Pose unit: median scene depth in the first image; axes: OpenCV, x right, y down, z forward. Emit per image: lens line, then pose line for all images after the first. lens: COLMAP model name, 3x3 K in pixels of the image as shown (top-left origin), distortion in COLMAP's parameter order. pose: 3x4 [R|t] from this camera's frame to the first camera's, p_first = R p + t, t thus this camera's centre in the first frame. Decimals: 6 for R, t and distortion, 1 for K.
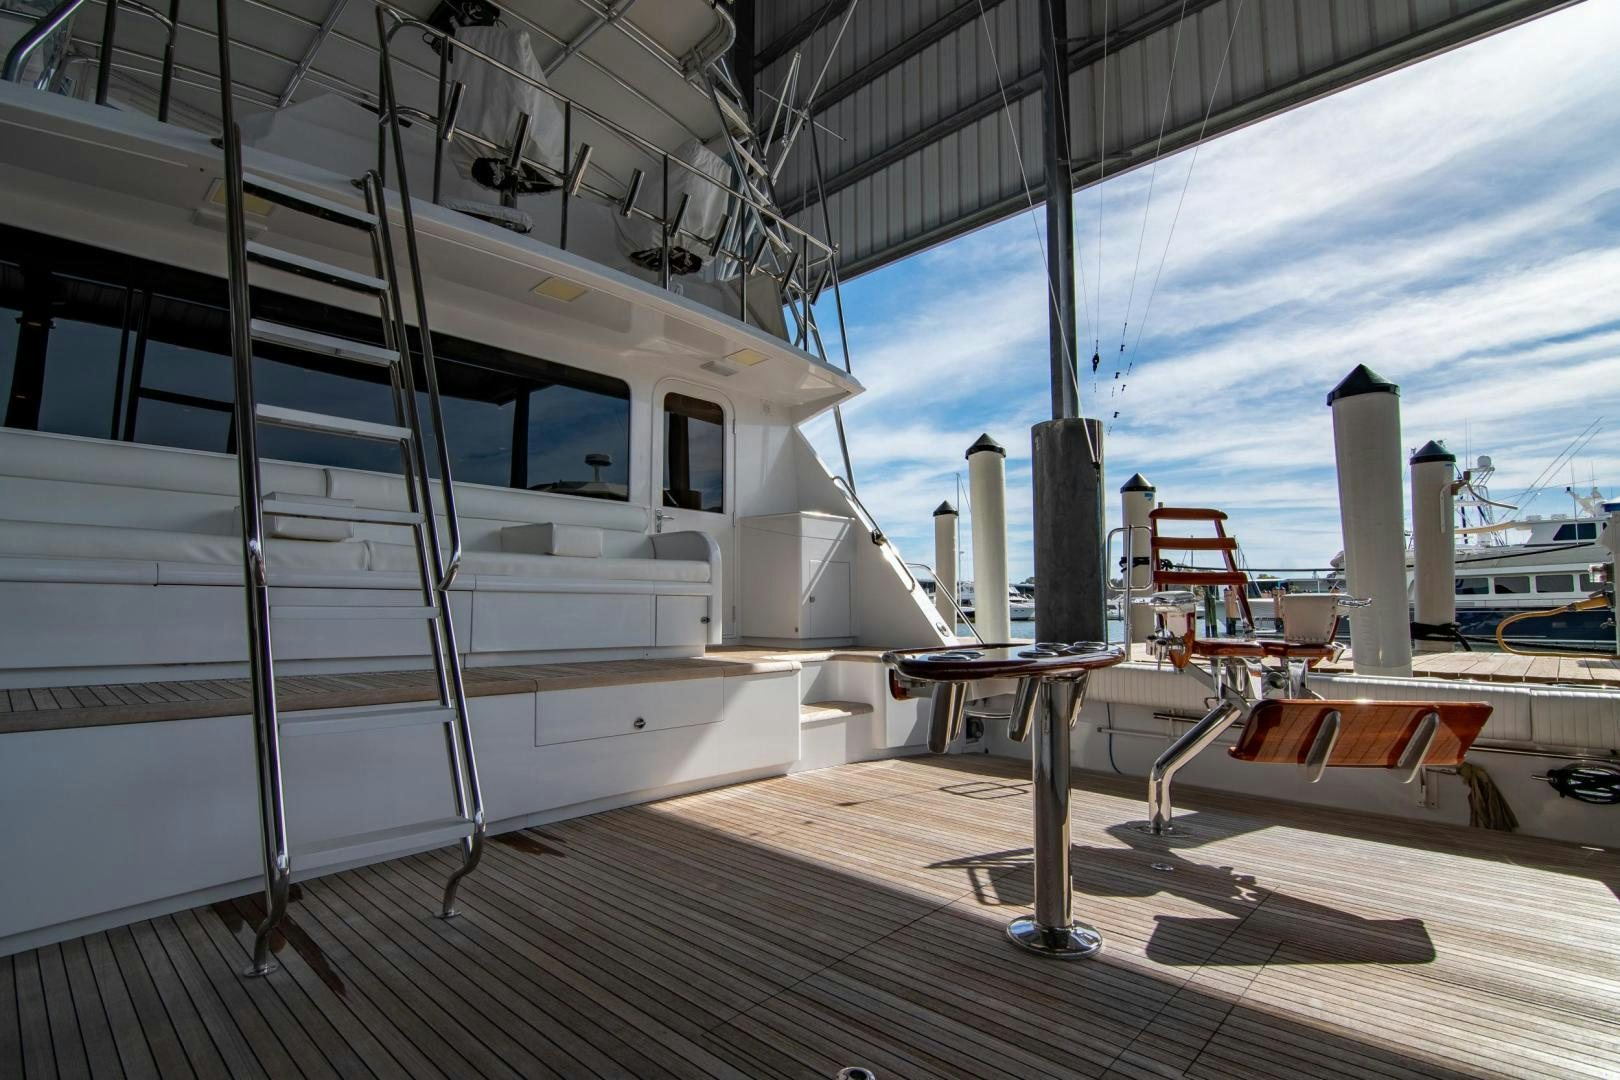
lens RADIAL K [[778.2, 0, 810.0], [0, 778.2, 540.0], [0, 0, 1]] dist [-0.013686, -0.006961]
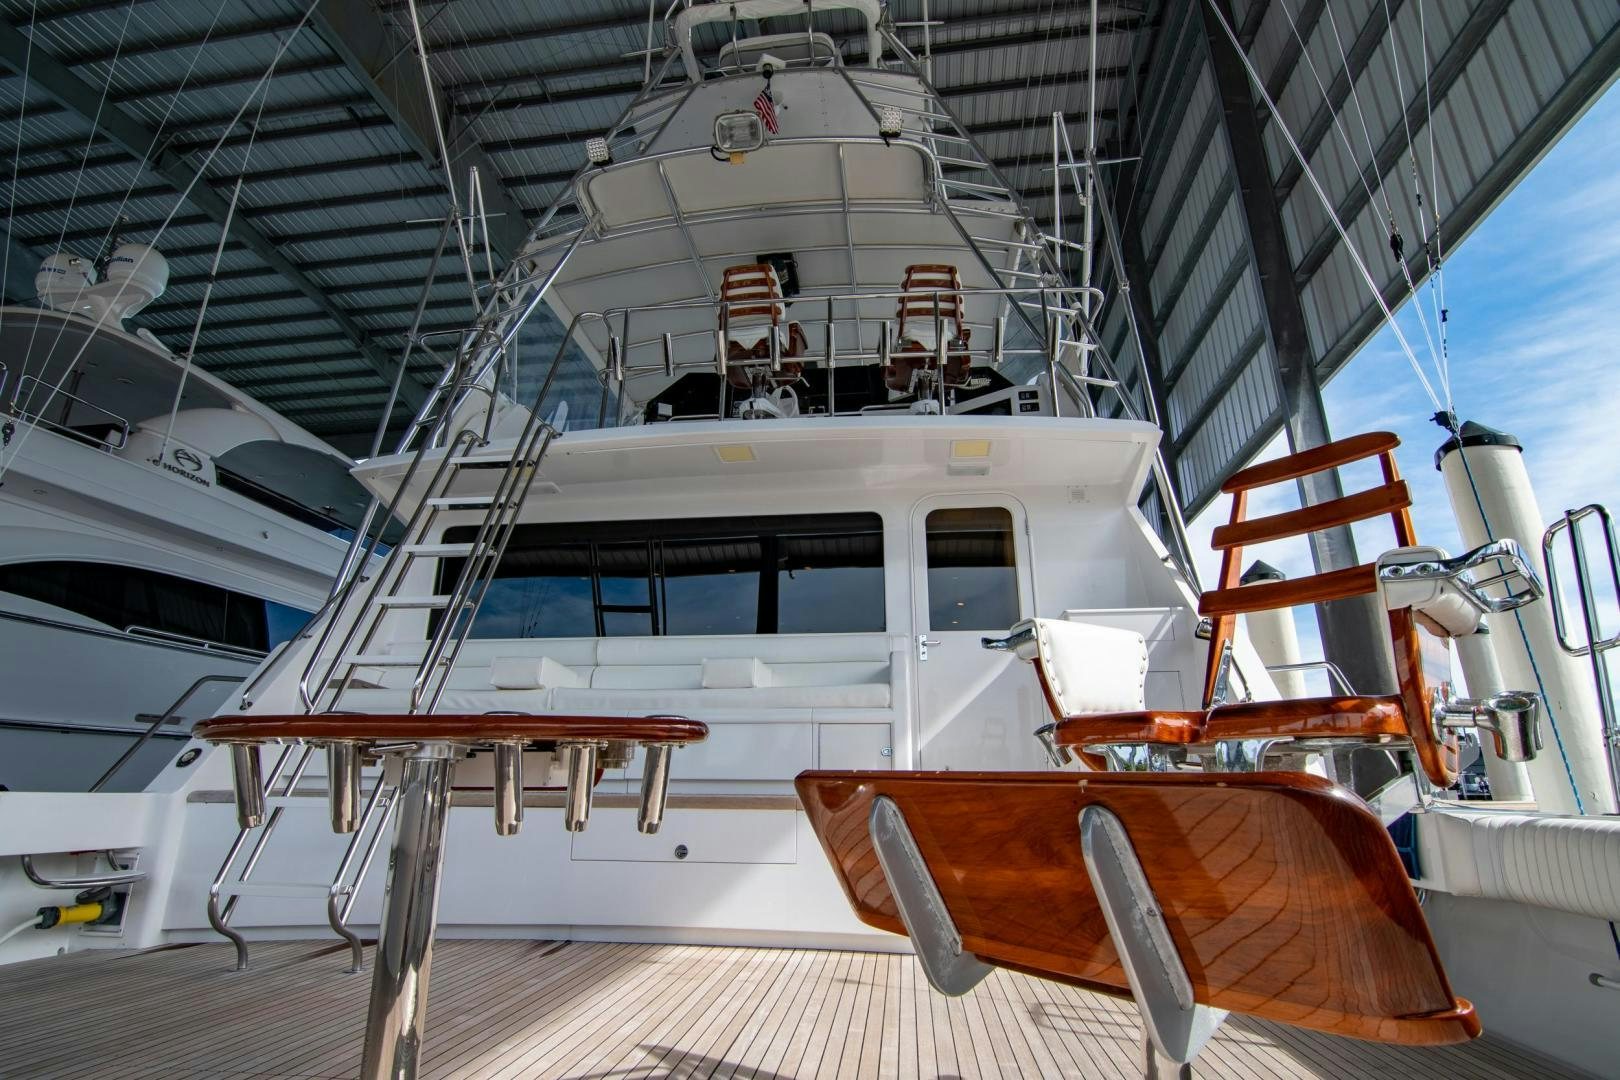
lens RADIAL K [[778.2, 0, 810.0], [0, 778.2, 540.0], [0, 0, 1]] dist [-0.013686, -0.006961]
pose [[0.597300, -0.246584, -0.763171, 0.849058], [0.068656, 0.963790, -0.257671, 0.148538], [0.799074, 0.101511, 0.592601, 0.618808]]
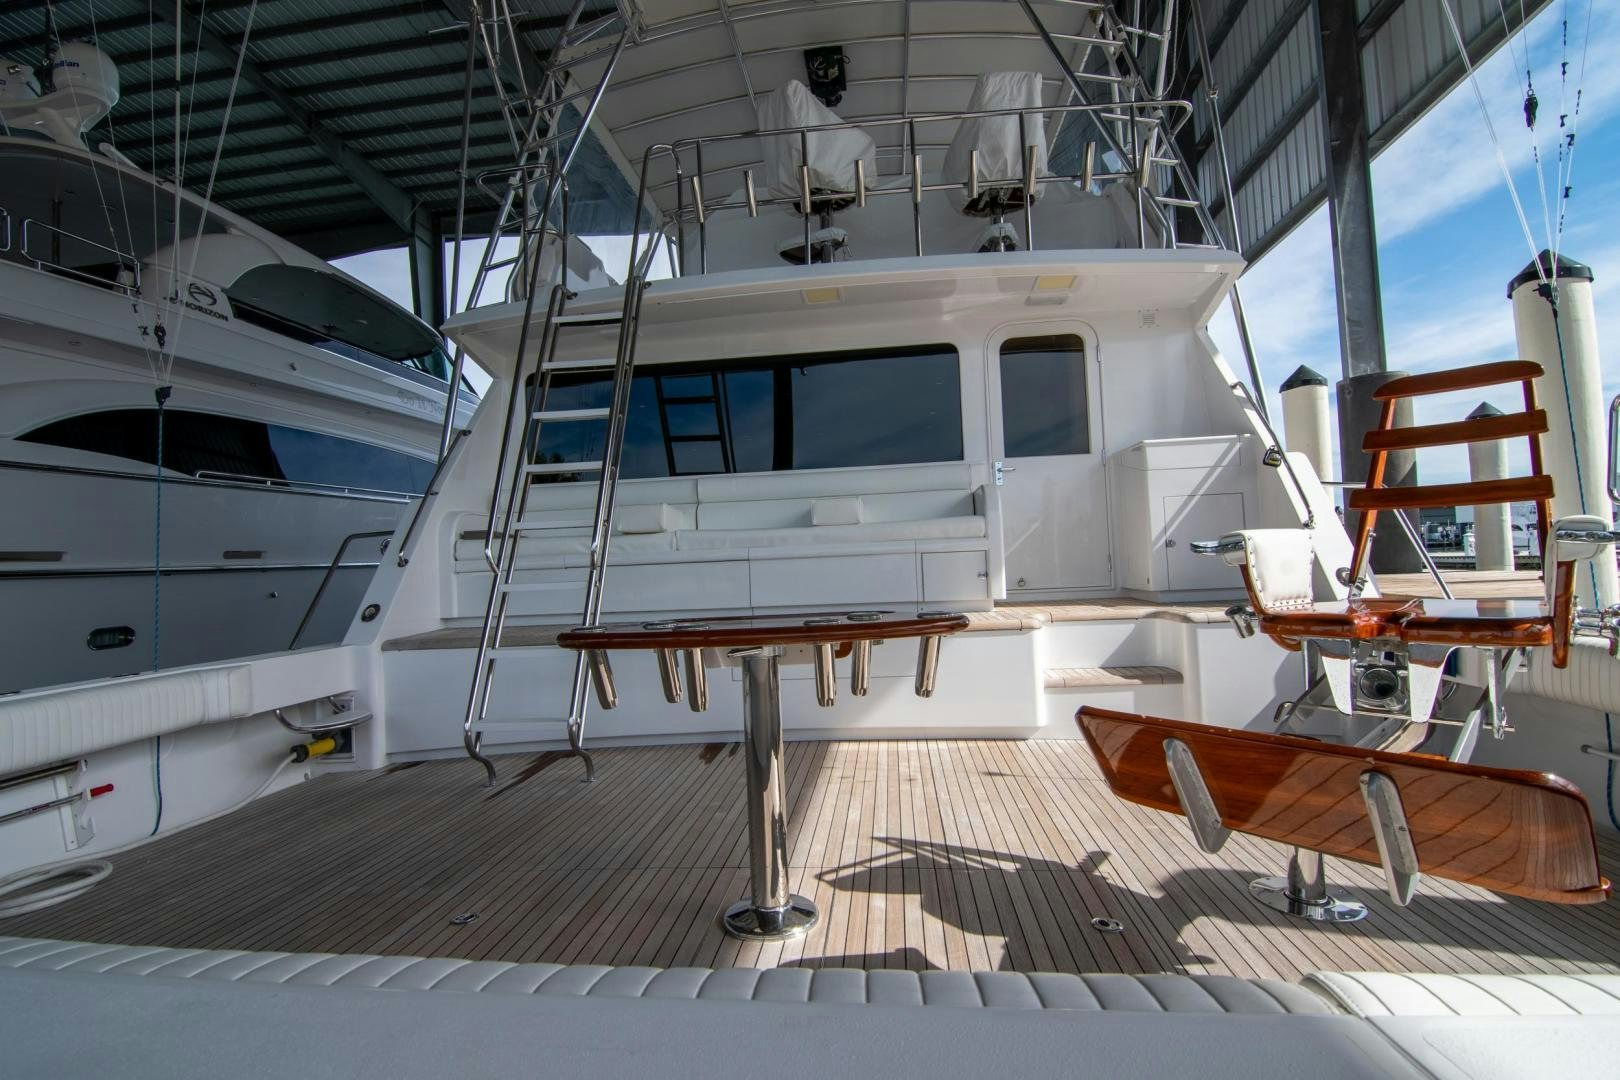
lens RADIAL K [[778.2, 0, 810.0], [0, 778.2, 540.0], [0, 0, 1]] dist [-0.013686, -0.006961]
pose [[0.601432, -0.054571, -0.797058, 0.830893], [0.114393, 0.993267, 0.018312, 0.025697], [0.790692, -0.102191, 0.603625, 0.366889]]
